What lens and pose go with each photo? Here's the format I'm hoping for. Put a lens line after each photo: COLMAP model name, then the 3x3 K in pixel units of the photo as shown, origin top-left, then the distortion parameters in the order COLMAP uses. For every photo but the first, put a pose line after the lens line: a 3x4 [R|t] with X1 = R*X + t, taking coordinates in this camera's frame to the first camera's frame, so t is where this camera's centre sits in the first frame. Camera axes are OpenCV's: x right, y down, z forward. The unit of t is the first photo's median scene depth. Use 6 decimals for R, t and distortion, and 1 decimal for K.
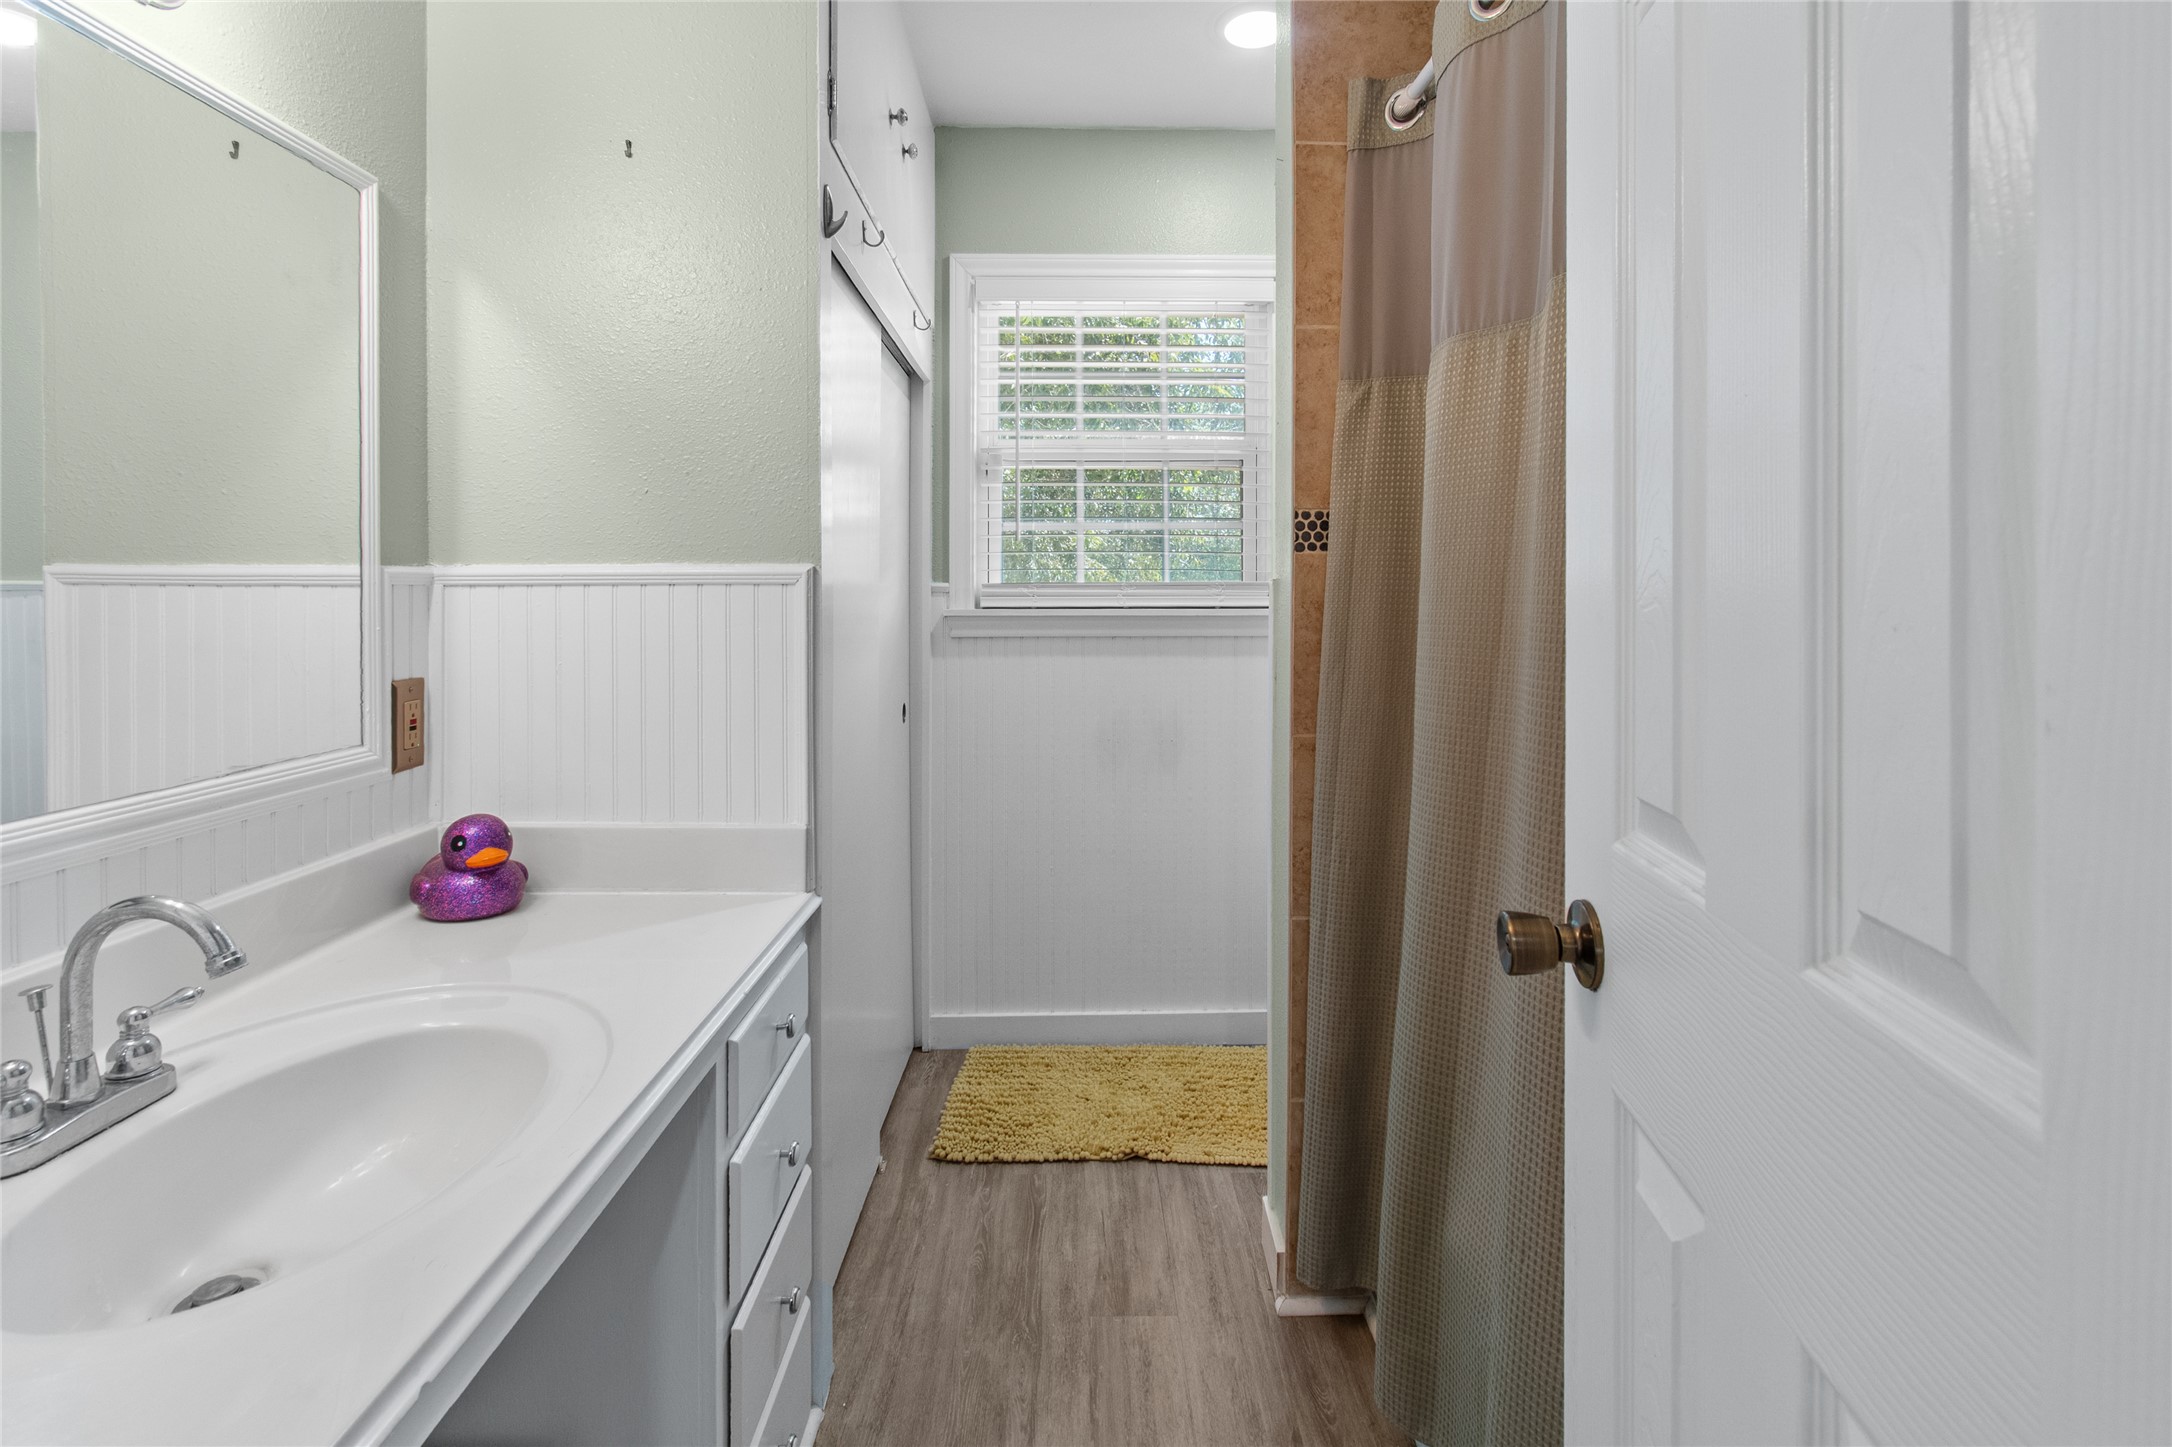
lens RADIAL K [[973.5, 0, 1076.7], [0, 973.5, 740.8], [0, 0, 1]] dist [-0.000671, -0.000918]
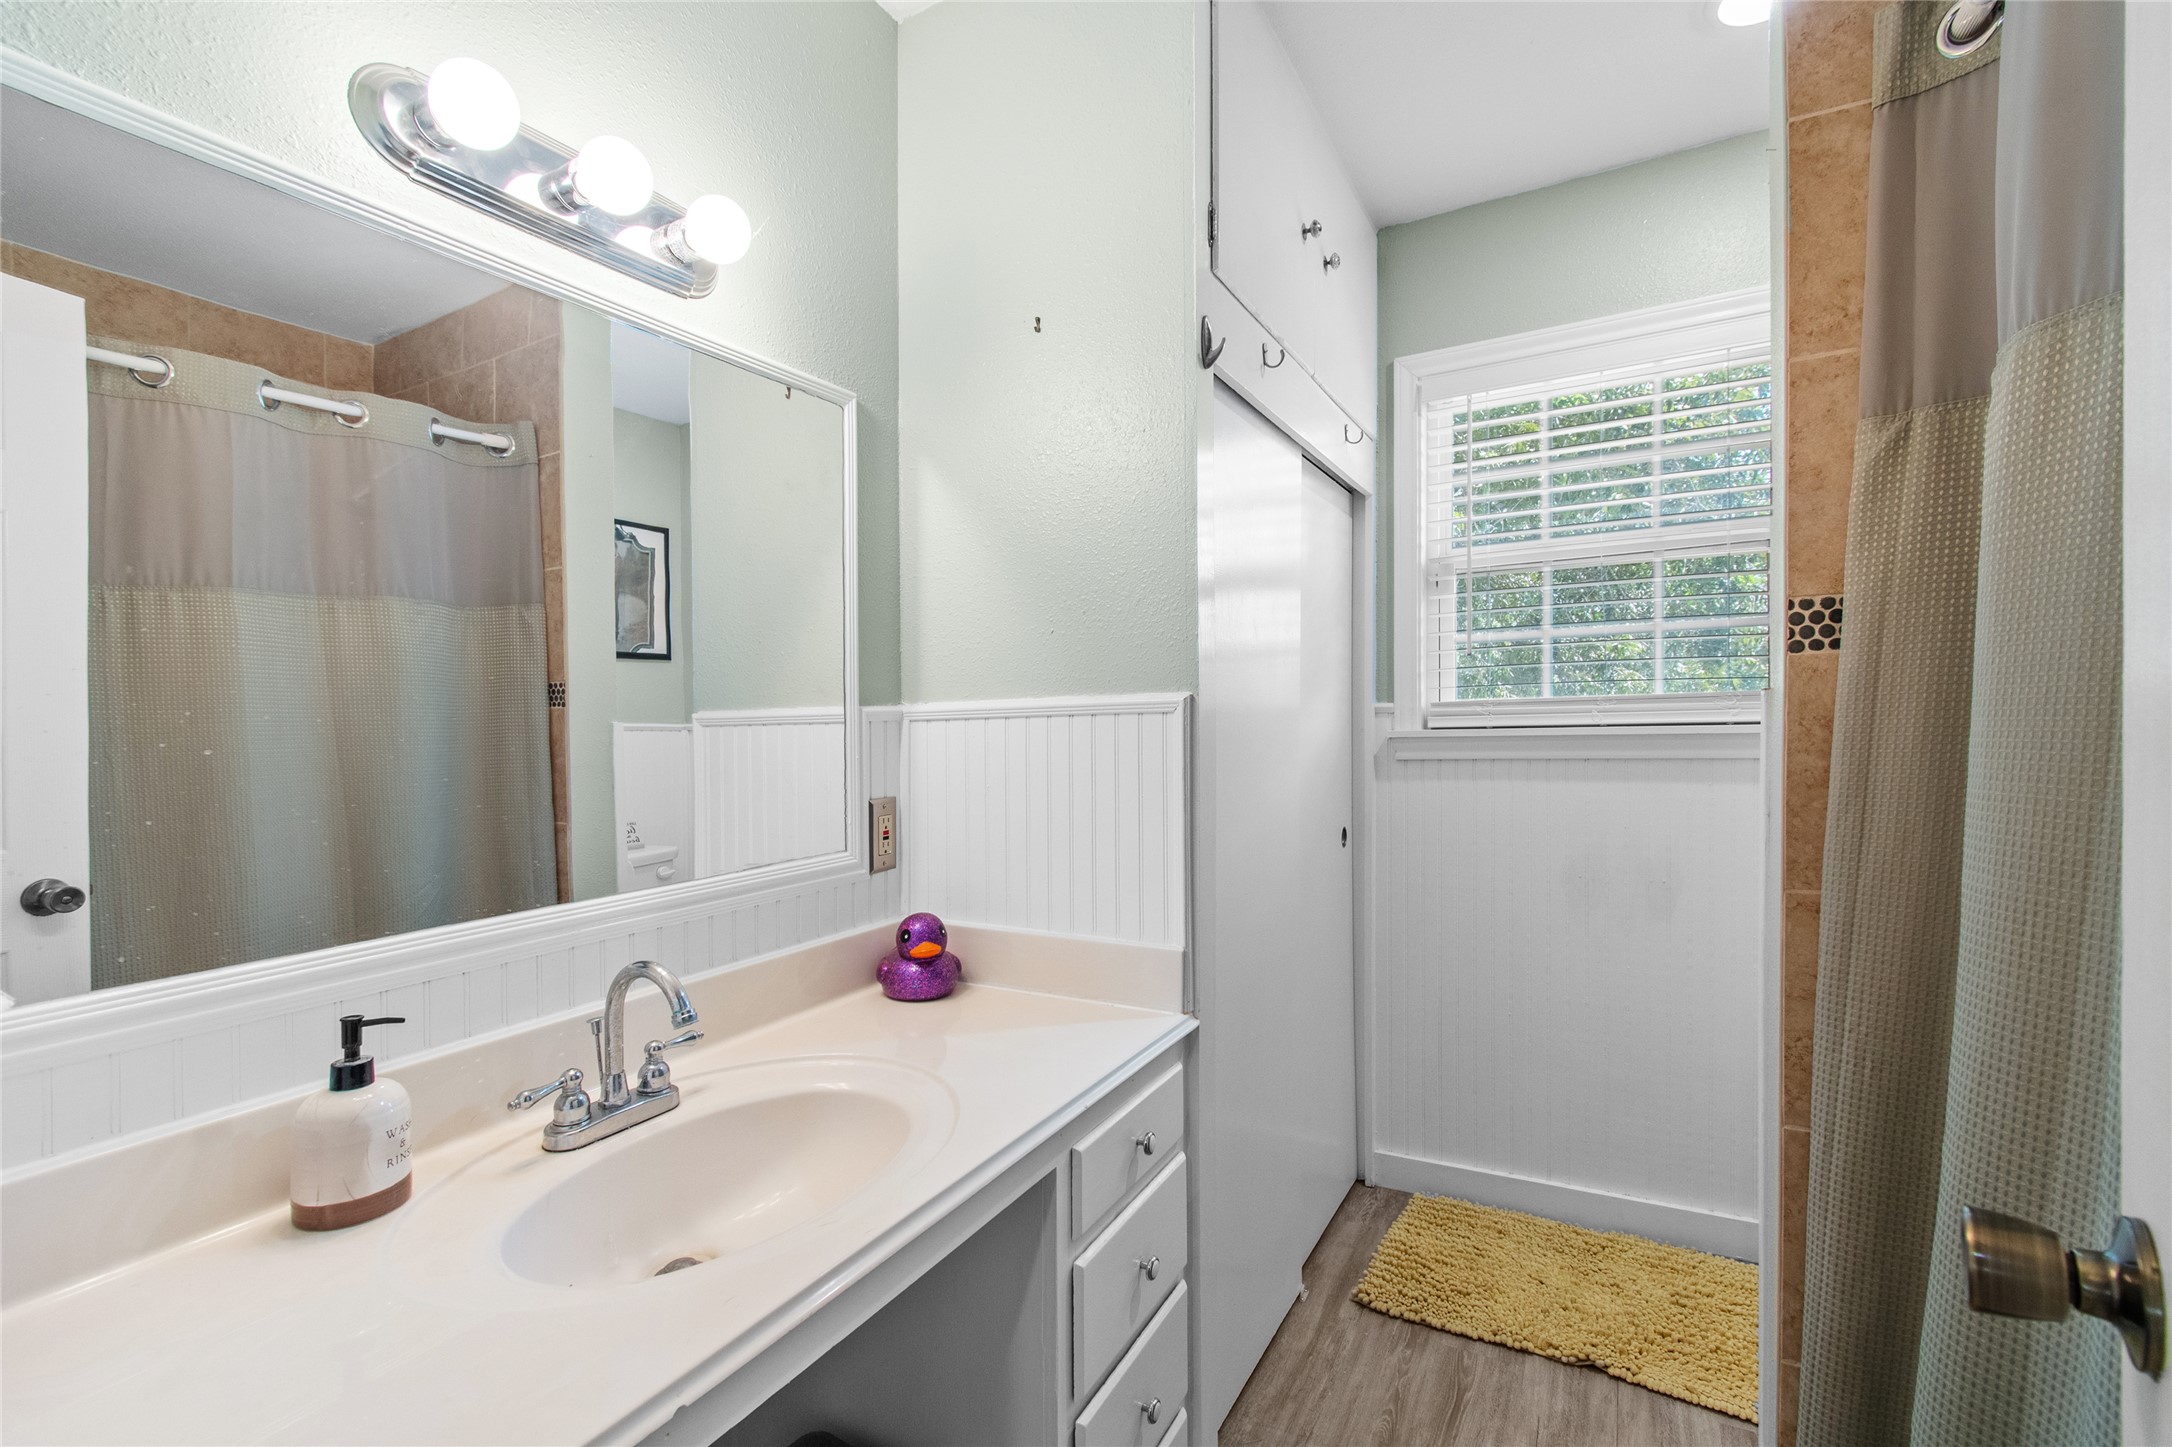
lens RADIAL K [[947.2, 0, 1089.5], [0, 947.2, 840.2], [0, 0, 1]] dist [0.001206, -0.001090]
pose [[0.872428, 0.040064, -0.487098, 0.114123], [-0.048139, 0.998832, -0.004066, -0.017030], [0.486367, 0.026995, 0.873338, 0.084053]]
